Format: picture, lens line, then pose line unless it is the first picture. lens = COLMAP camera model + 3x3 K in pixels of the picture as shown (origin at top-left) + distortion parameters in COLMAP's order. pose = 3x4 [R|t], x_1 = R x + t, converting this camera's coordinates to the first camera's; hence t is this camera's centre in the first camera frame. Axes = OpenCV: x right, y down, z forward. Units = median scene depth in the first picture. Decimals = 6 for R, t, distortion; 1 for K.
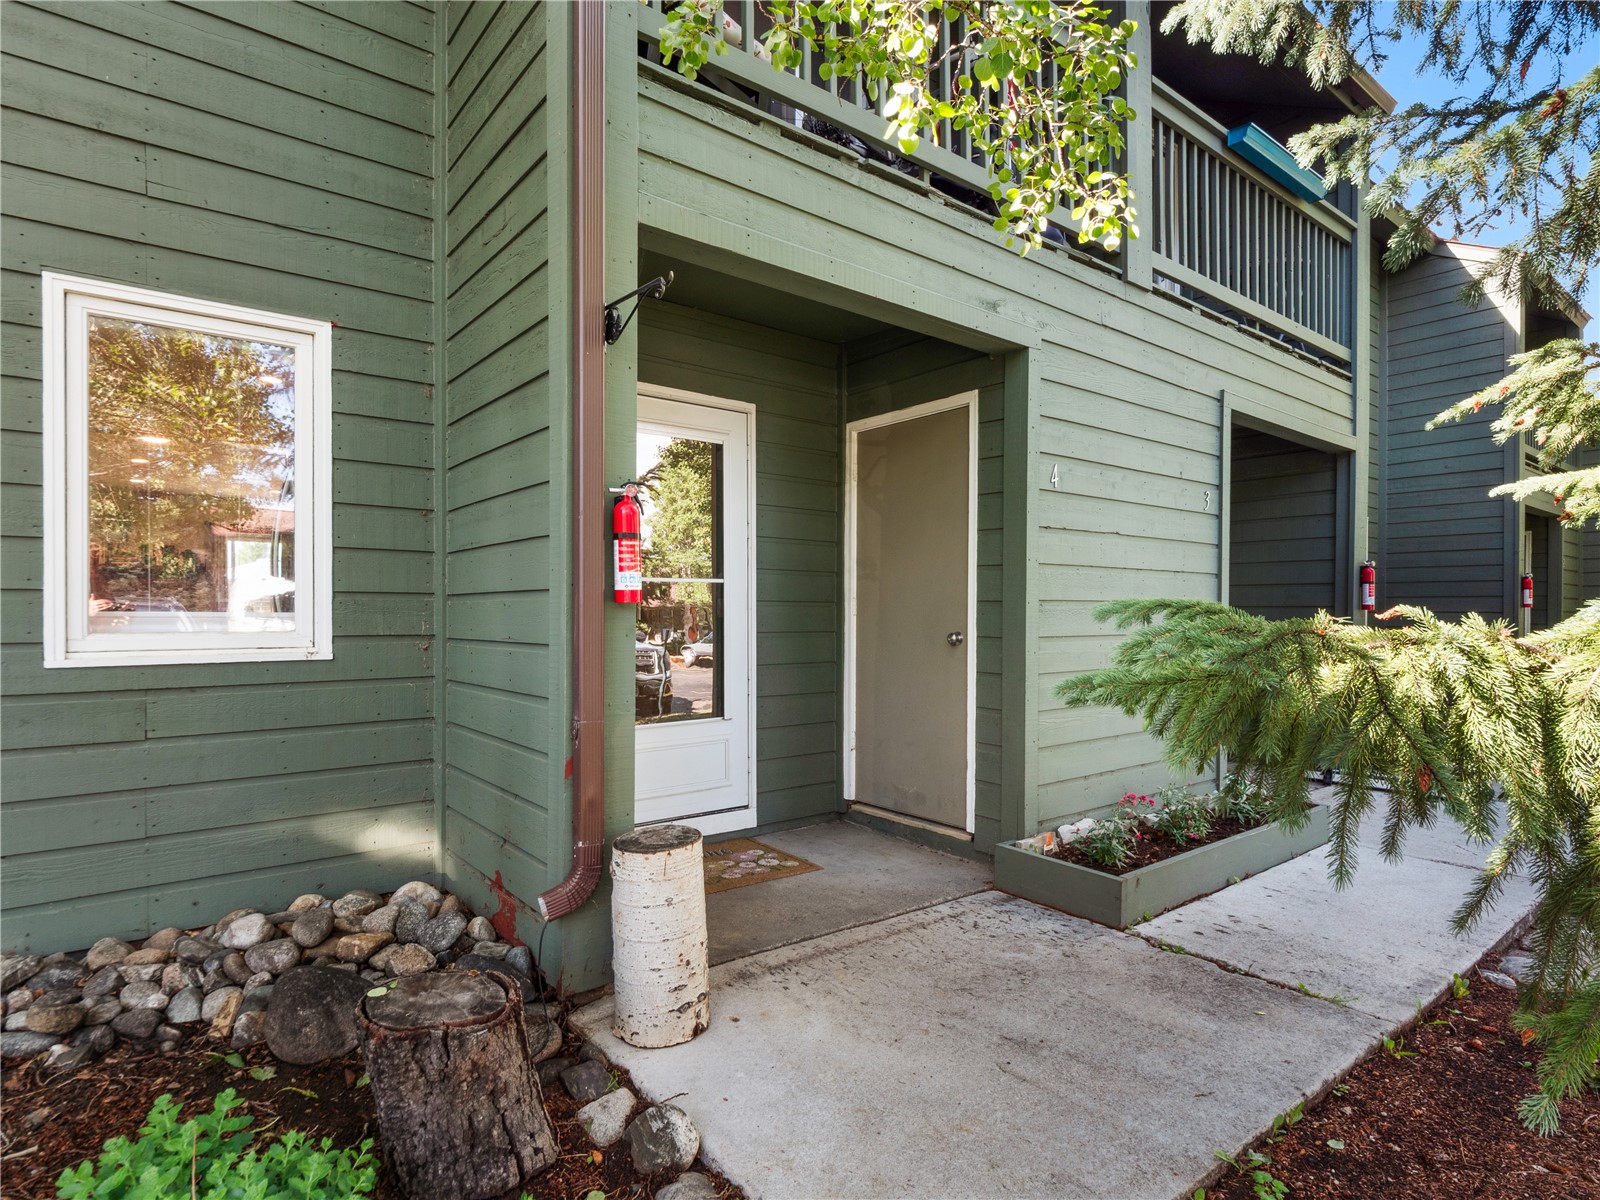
lens RADIAL K [[868.1, 0, 798.0], [0, 868.1, 617.8], [0, 0, 1]] dist [-0.002616, -0.000701]
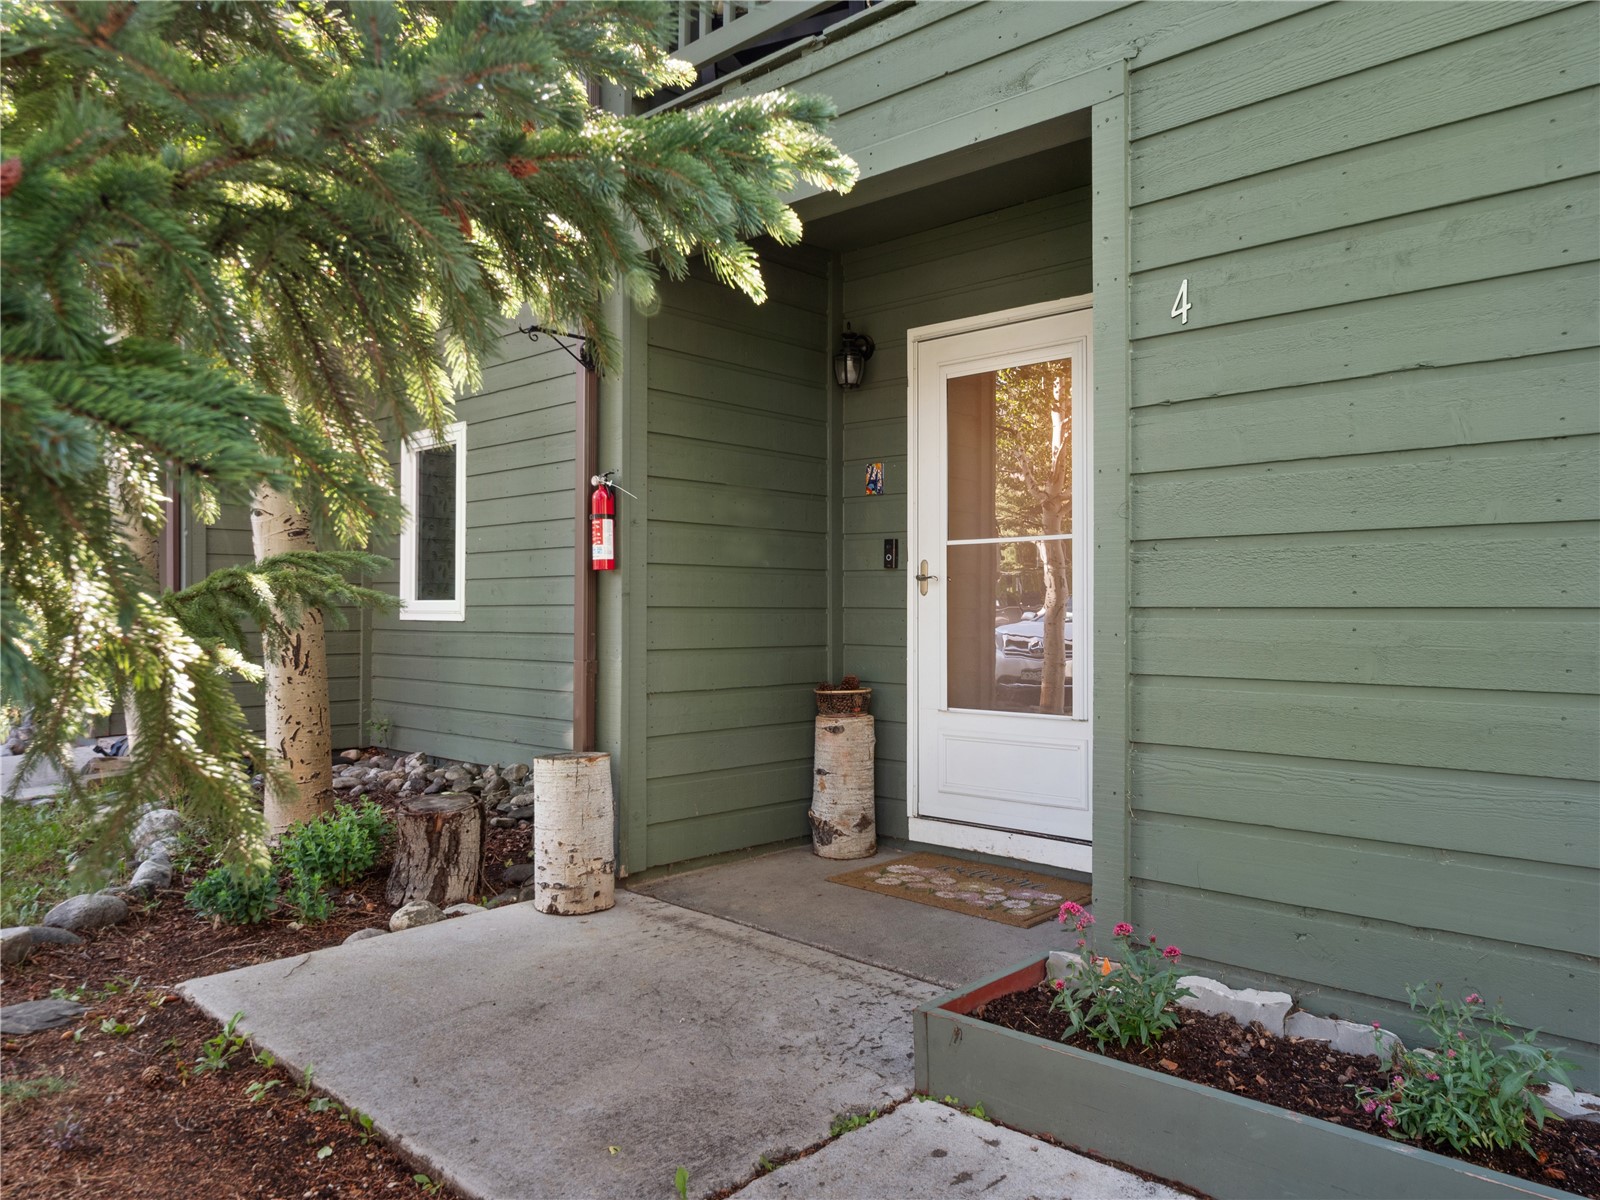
lens RADIAL K [[1149.9, 0, 800.0], [0, 1149.9, 600.0], [0, 0, 1]] dist [-0.007662, -0.000801]
pose [[0.142883, -0.007840, -0.989709, 1.178222], [-0.008864, 0.999918, -0.009201, 0.030923], [0.989700, 0.010088, 0.142802, 0.830281]]
